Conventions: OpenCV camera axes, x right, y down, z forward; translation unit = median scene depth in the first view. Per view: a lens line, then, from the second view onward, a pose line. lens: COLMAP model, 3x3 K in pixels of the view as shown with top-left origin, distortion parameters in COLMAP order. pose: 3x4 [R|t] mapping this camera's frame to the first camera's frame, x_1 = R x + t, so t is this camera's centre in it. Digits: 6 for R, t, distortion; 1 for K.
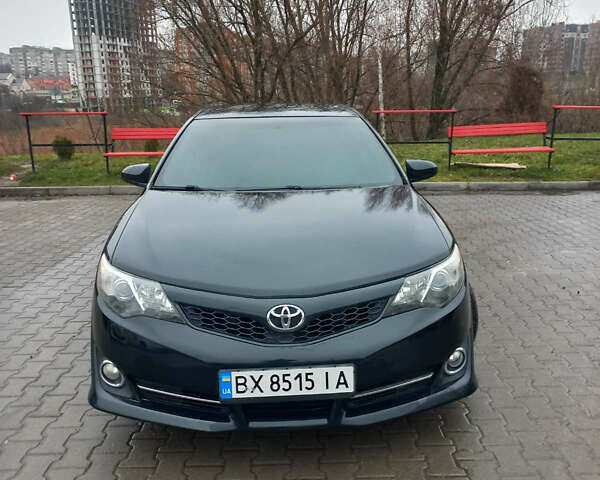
lens RADIAL K [[566.5, 0, 300.0], [0, 566.5, 240.0], [0, 0, 1]] dist [0.103616, -0.148816]
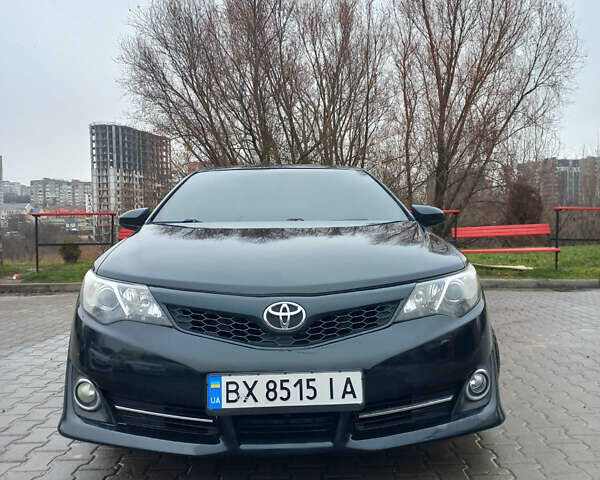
lens RADIAL K [[566.5, 0, 300.0], [0, 566.5, 240.0], [0, 0, 1]] dist [0.103616, -0.148816]
pose [[0.999949, 0.003182, -0.009599, 0.006460], [-0.005188, 0.976189, -0.216858, 0.192254], [0.008681, 0.216896, 0.976156, 0.091817]]
